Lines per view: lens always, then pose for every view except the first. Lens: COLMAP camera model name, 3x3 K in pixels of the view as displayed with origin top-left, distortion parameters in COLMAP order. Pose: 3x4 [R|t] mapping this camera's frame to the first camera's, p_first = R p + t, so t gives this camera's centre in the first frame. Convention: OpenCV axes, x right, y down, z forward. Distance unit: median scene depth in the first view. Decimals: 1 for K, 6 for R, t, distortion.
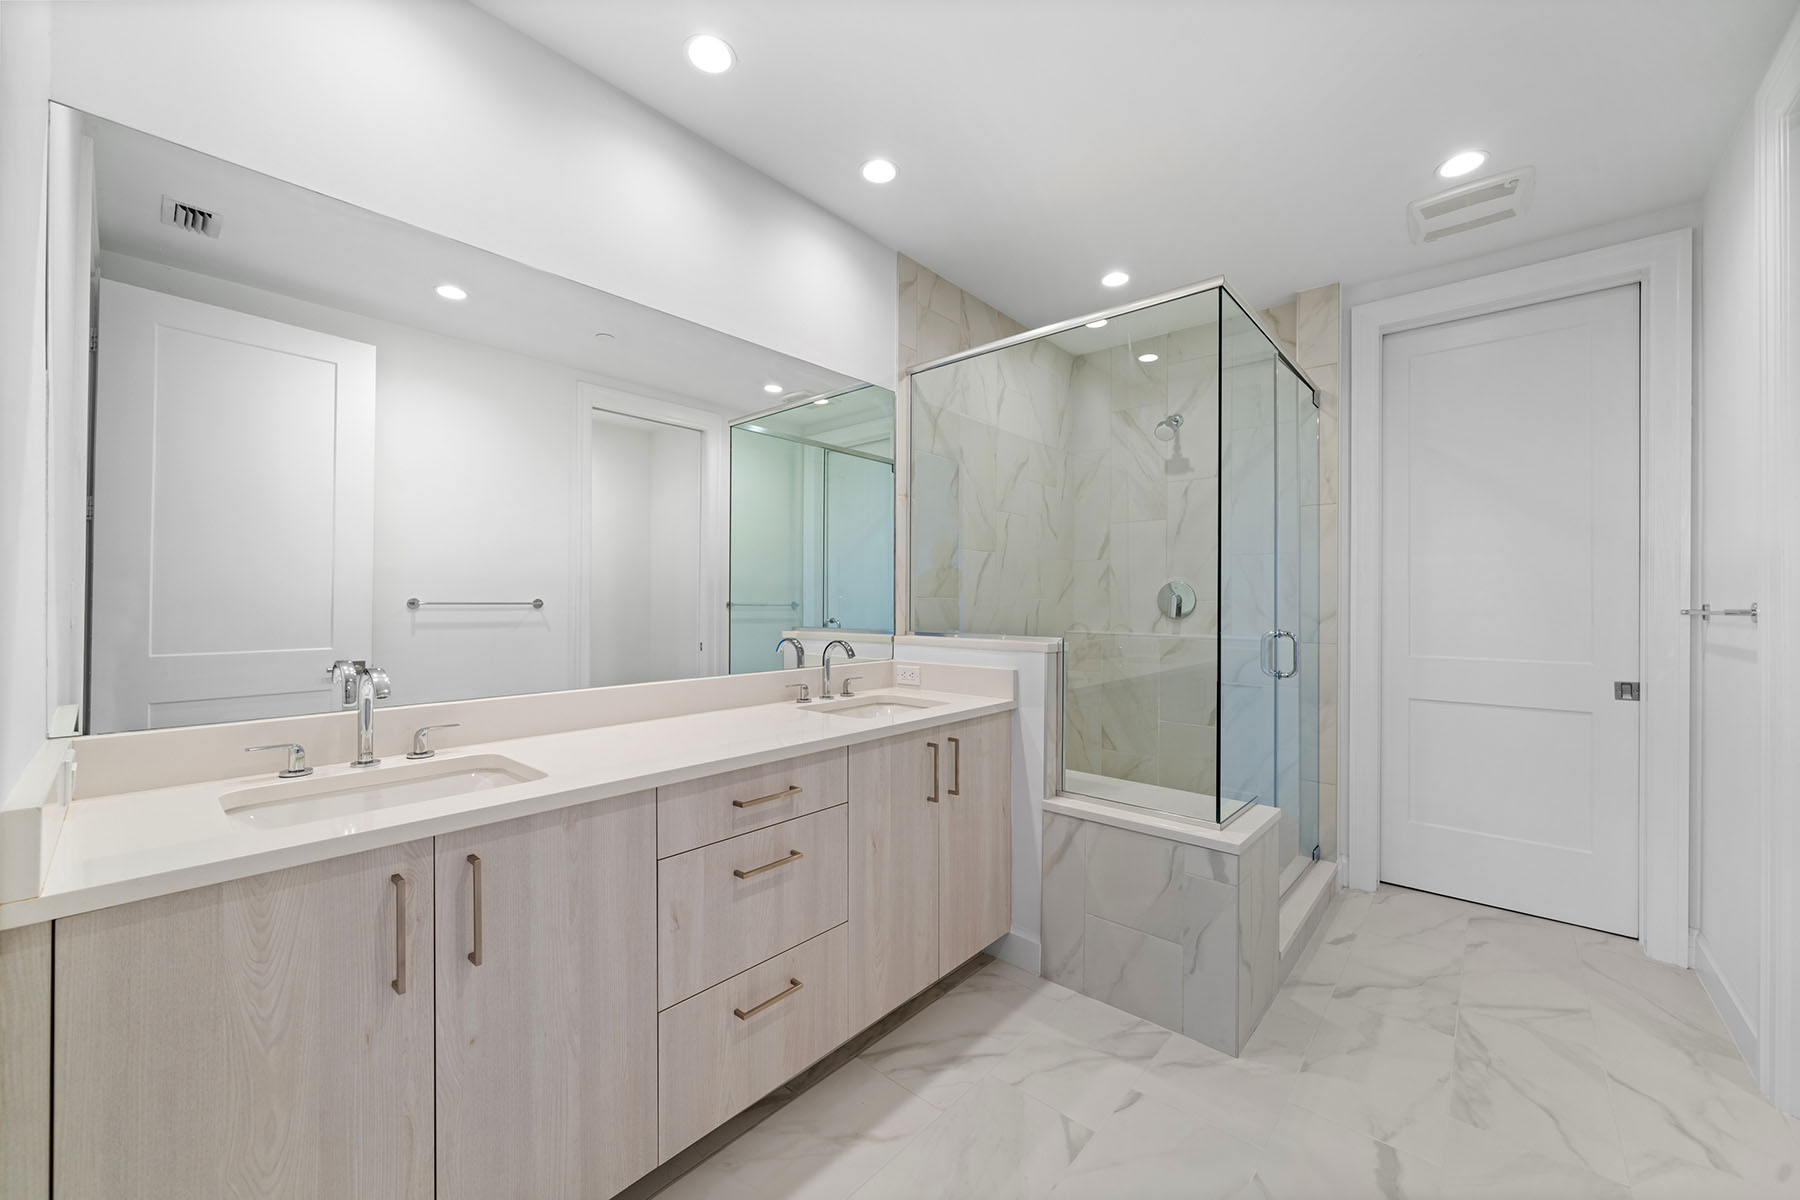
lens RADIAL K [[686.1, 0, 908.5], [0, 686.1, 603.9], [0, 0, 1]] dist [0.002663, 0.000213]
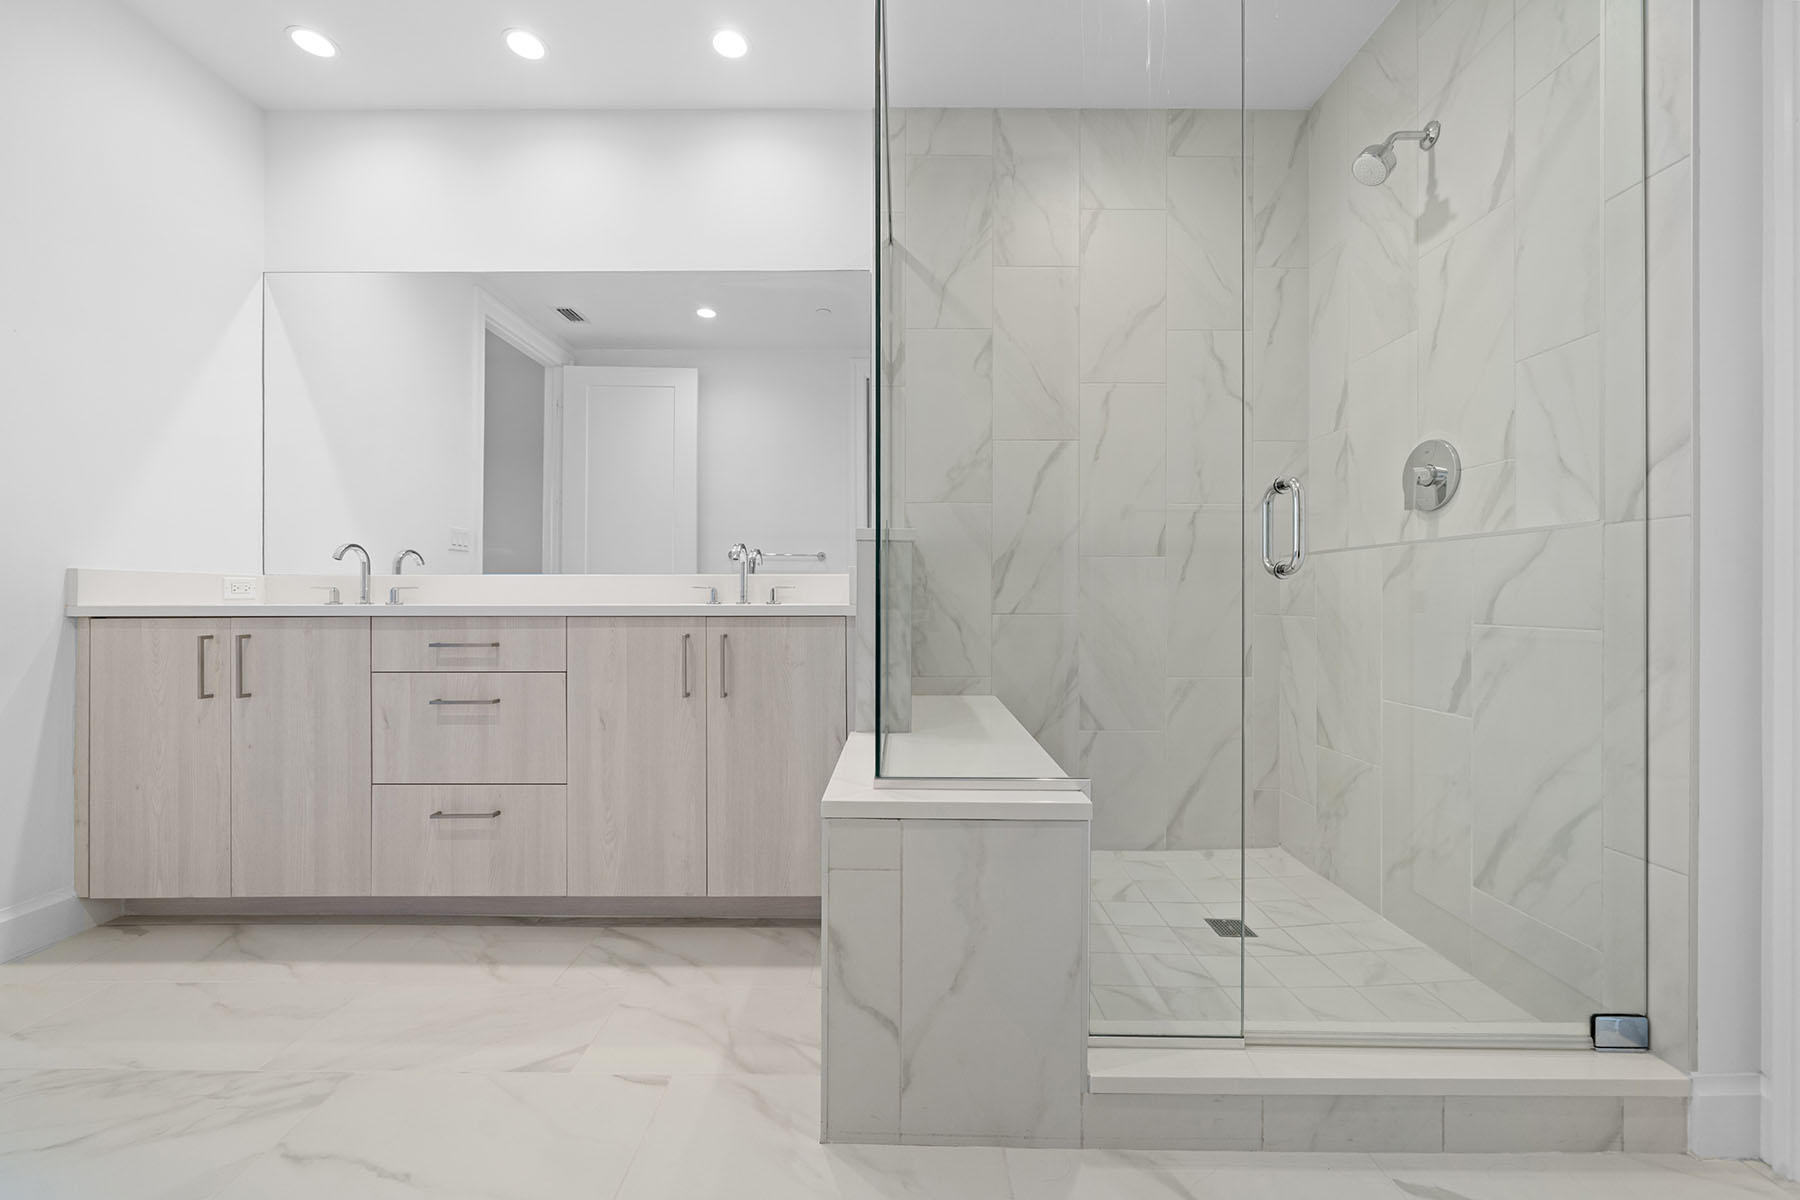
lens RADIAL K [[711.7, 0, 900.0], [0, 711.7, 600.0], [0, 0, 1]] dist [0.002602, 0.000164]
pose [[0.653480, -0.001937, -0.756942, 0.986813], [0.001230, 0.999998, -0.001498, 0.164709], [0.756943, 0.000048, 0.653481, 0.613801]]
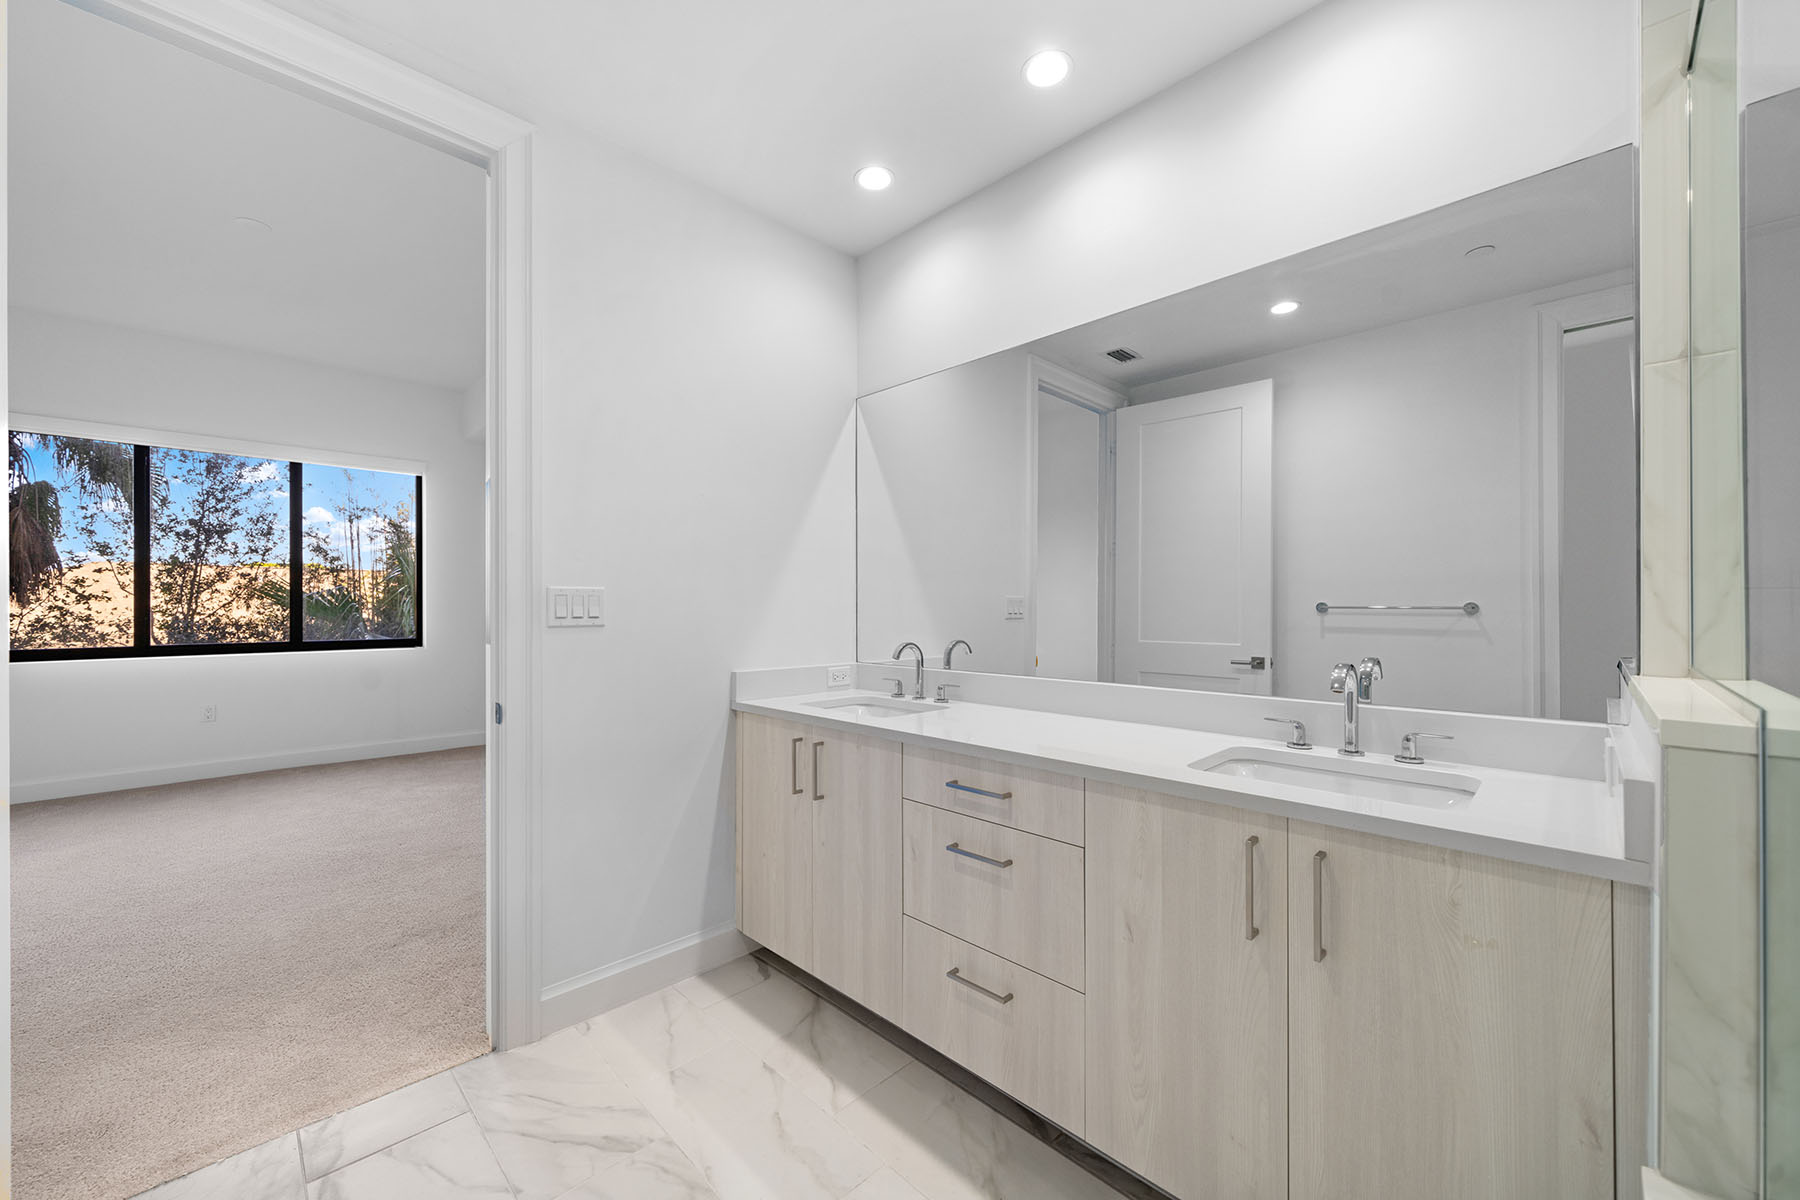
lens RADIAL K [[683.5, 0, 890.5], [0, 683.5, 602.7], [0, 0, 1]] dist [-0.001941, 0.000288]
pose [[-0.076123, -0.002757, -0.997095, 0.673551], [0.001262, 0.999995, -0.002862, 0.000047], [0.997098, -0.001476, -0.076119, 0.761297]]
